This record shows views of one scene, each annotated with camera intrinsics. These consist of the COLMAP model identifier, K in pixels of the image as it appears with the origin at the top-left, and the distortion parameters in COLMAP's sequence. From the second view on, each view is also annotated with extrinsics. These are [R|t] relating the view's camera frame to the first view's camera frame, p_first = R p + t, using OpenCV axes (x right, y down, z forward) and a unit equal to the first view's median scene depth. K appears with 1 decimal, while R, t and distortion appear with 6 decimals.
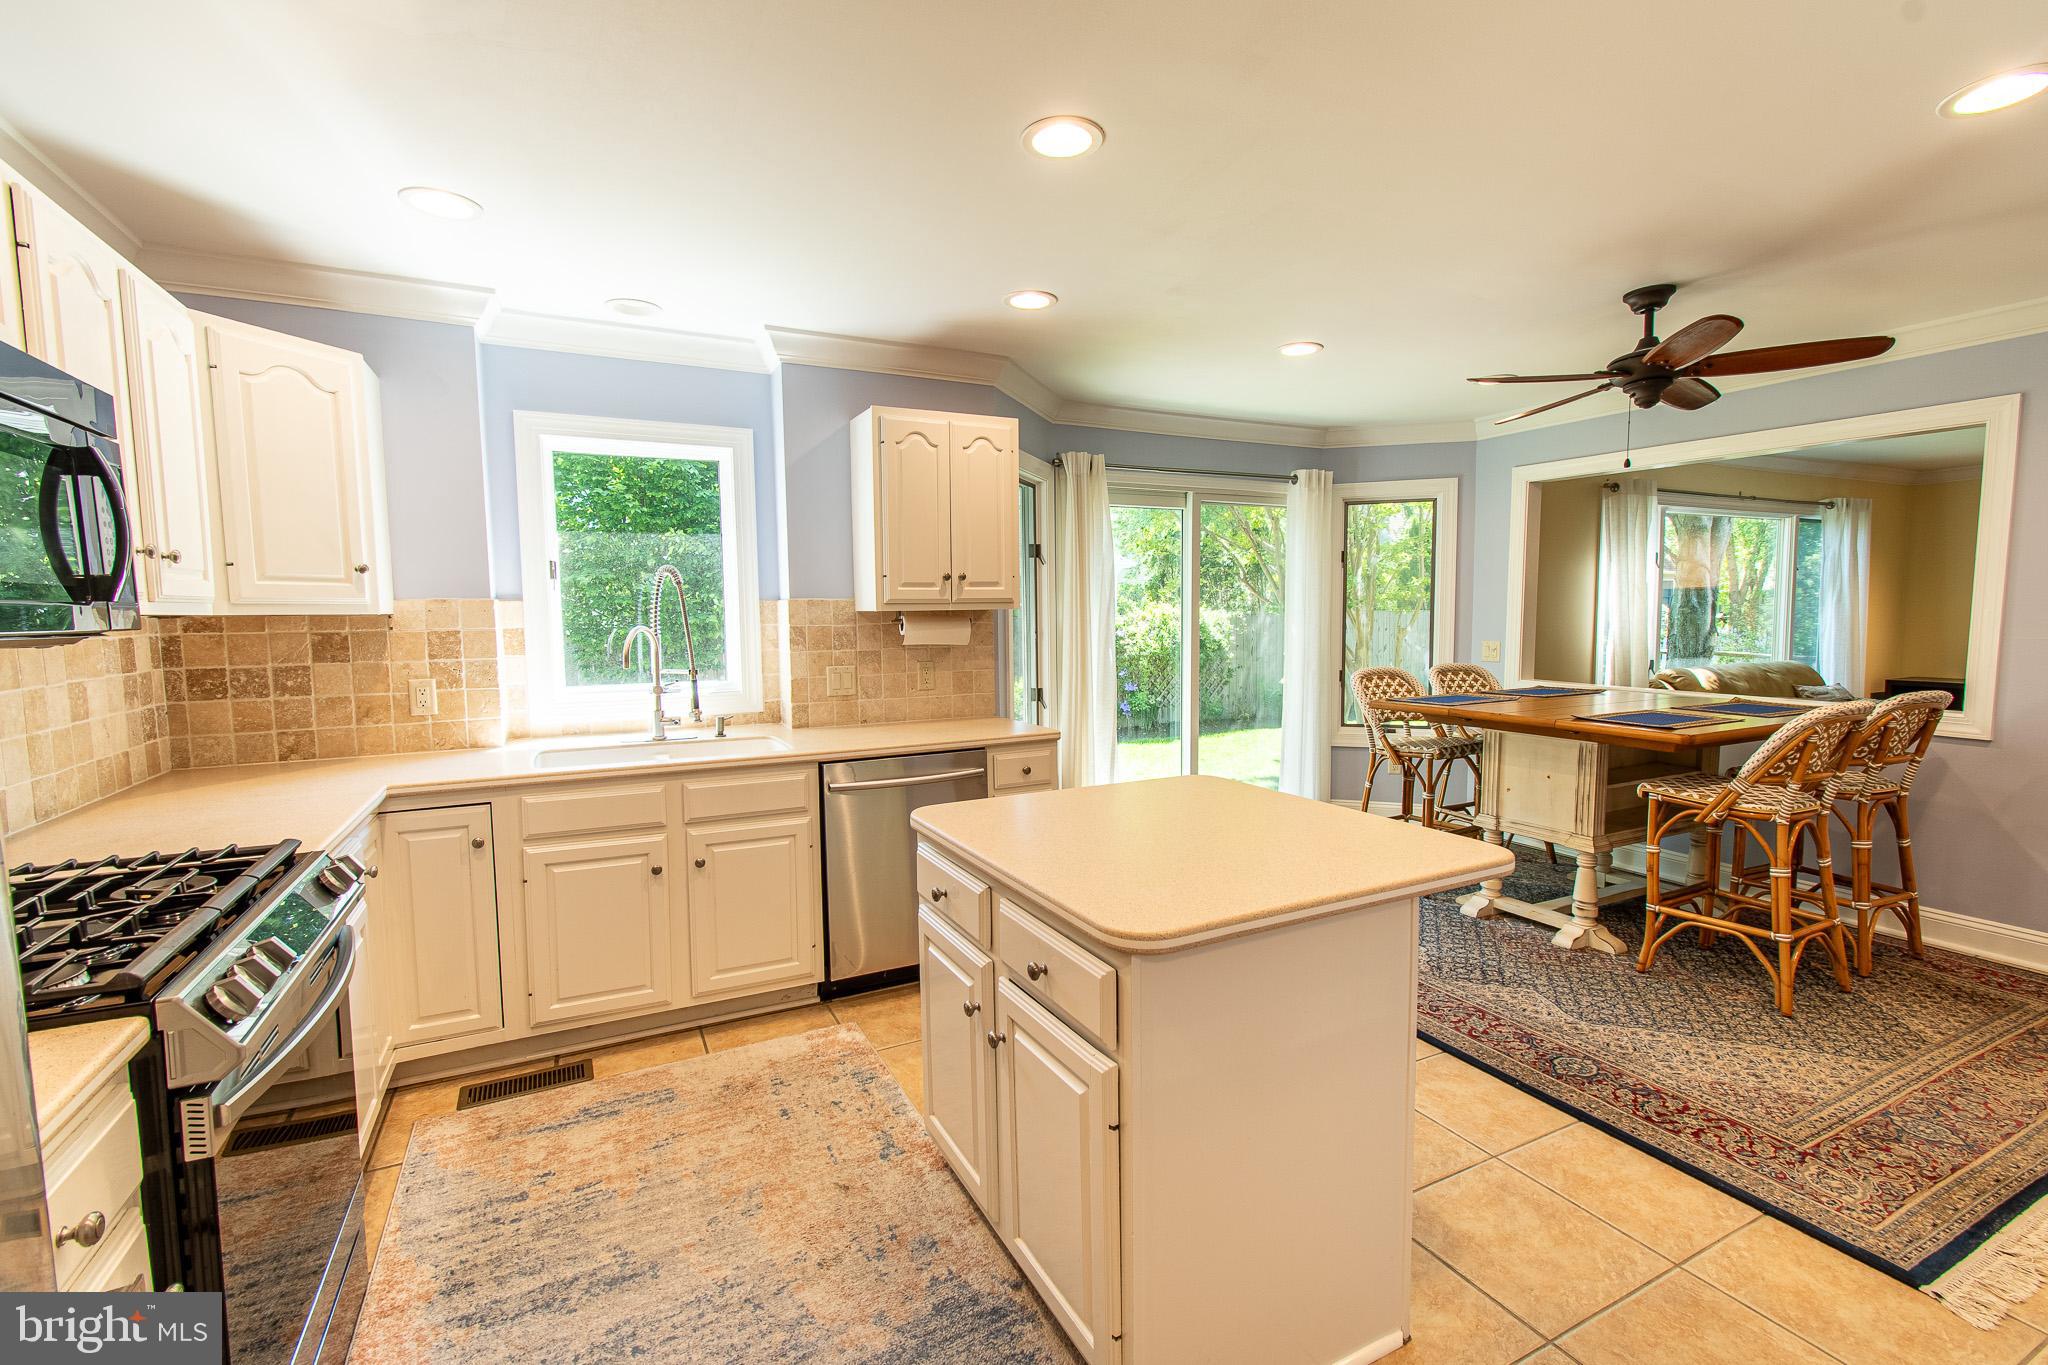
lens RADIAL K [[902.2, 0, 1027.1], [0, 902.2, 686.4], [0, 0, 1]] dist [0.004425, -0.002745]
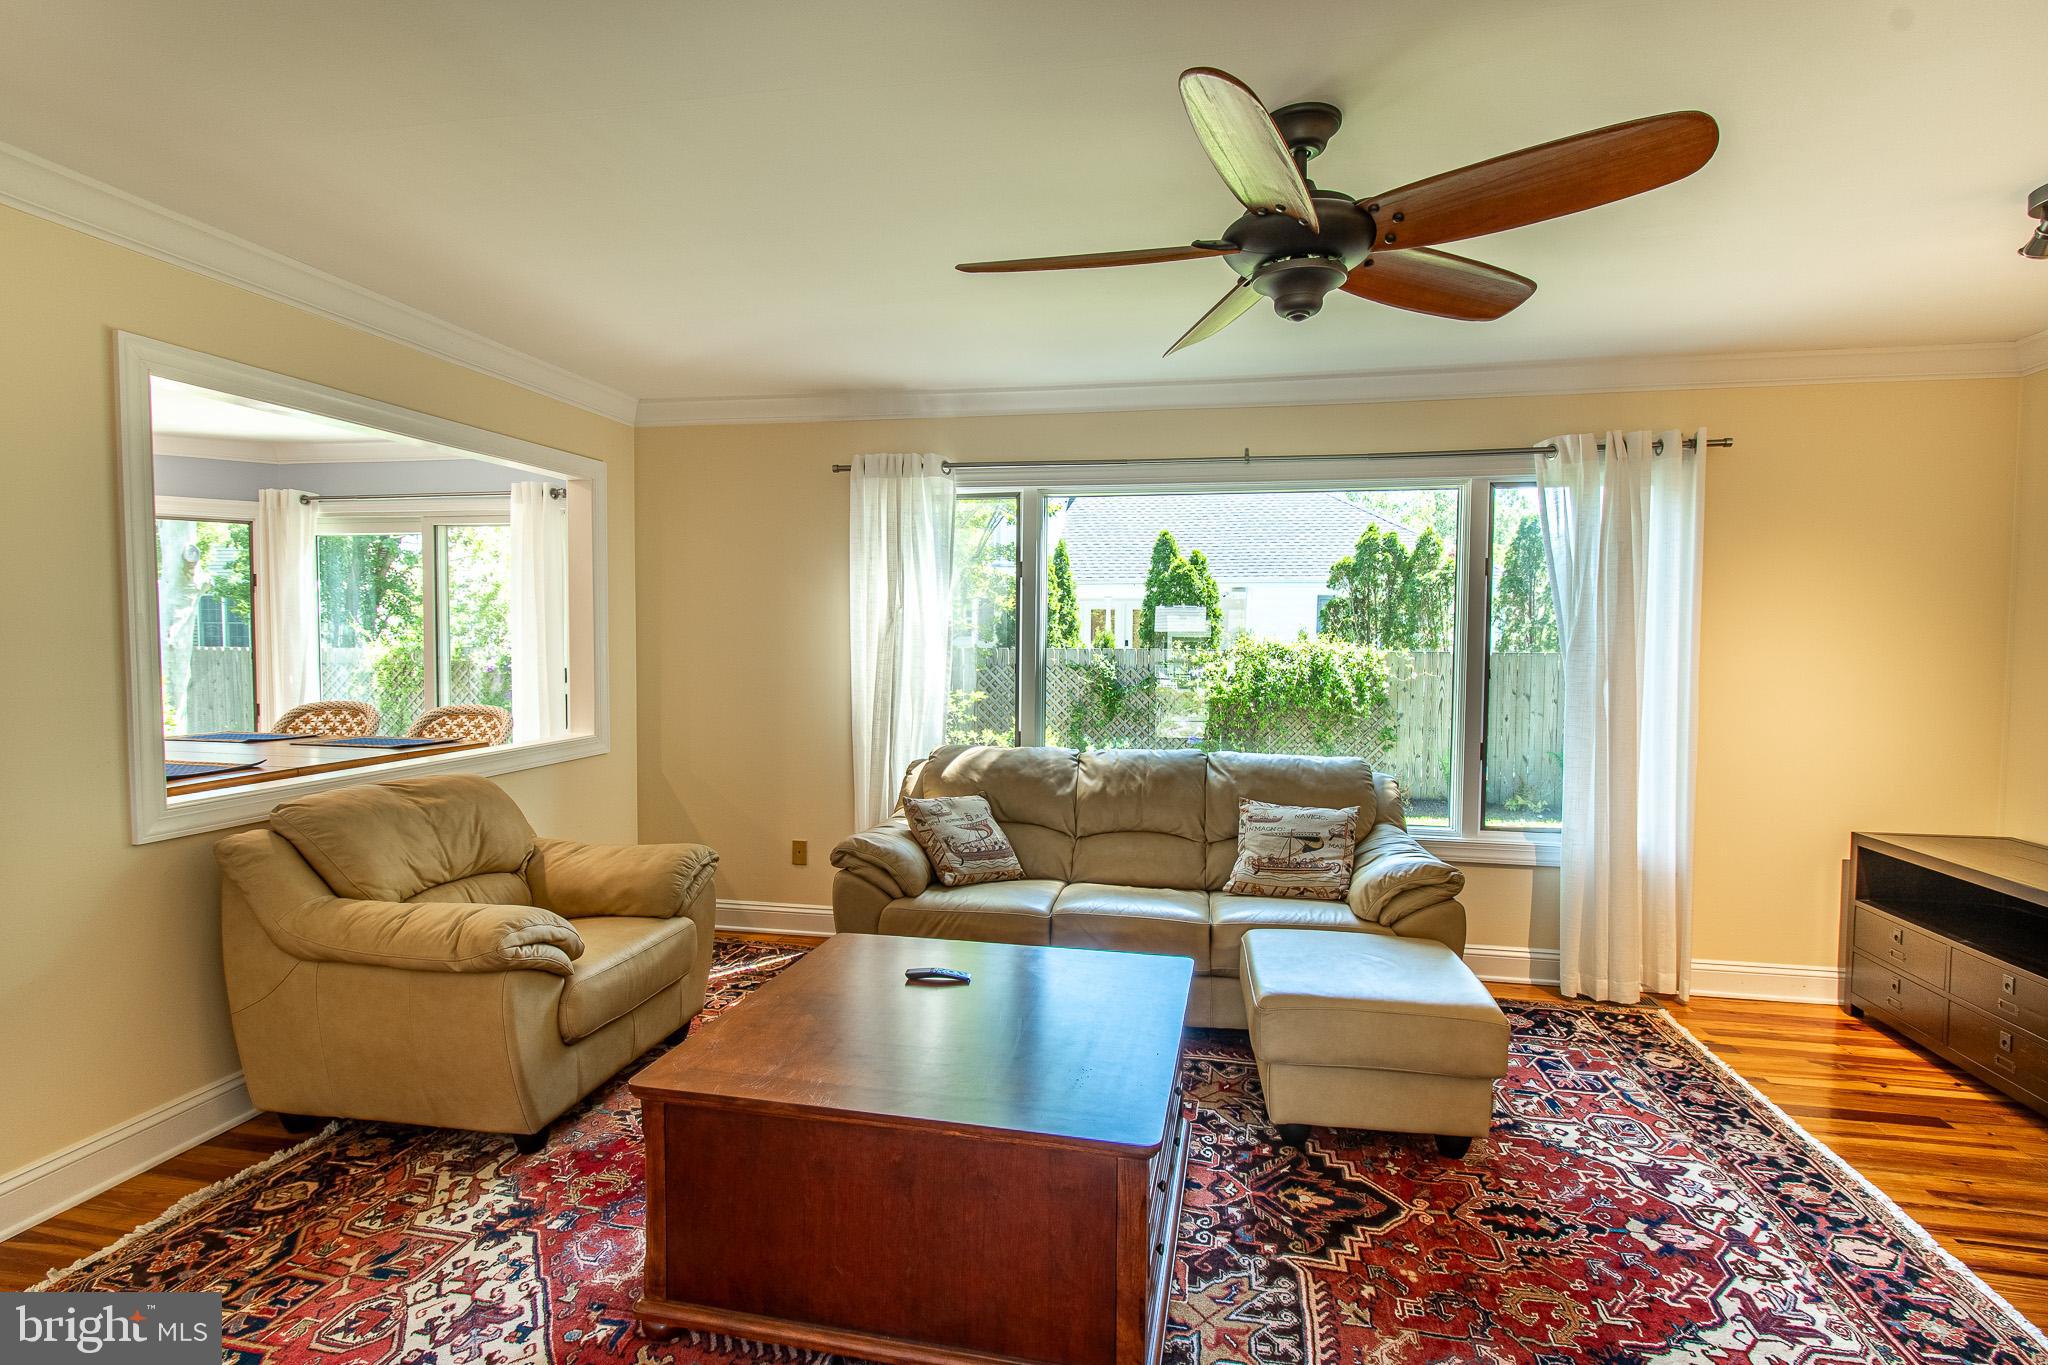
lens RADIAL K [[1006.6, 0, 1027.2], [0, 1006.6, 676.3], [0, 0, 1]] dist [-0.003935, 0.000823]
pose [[0.789417, 0.040961, -0.612489, 2.384263], [-0.069079, 0.997361, -0.022333, -0.110484], [0.609958, 0.059940, 0.790164, 0.957723]]
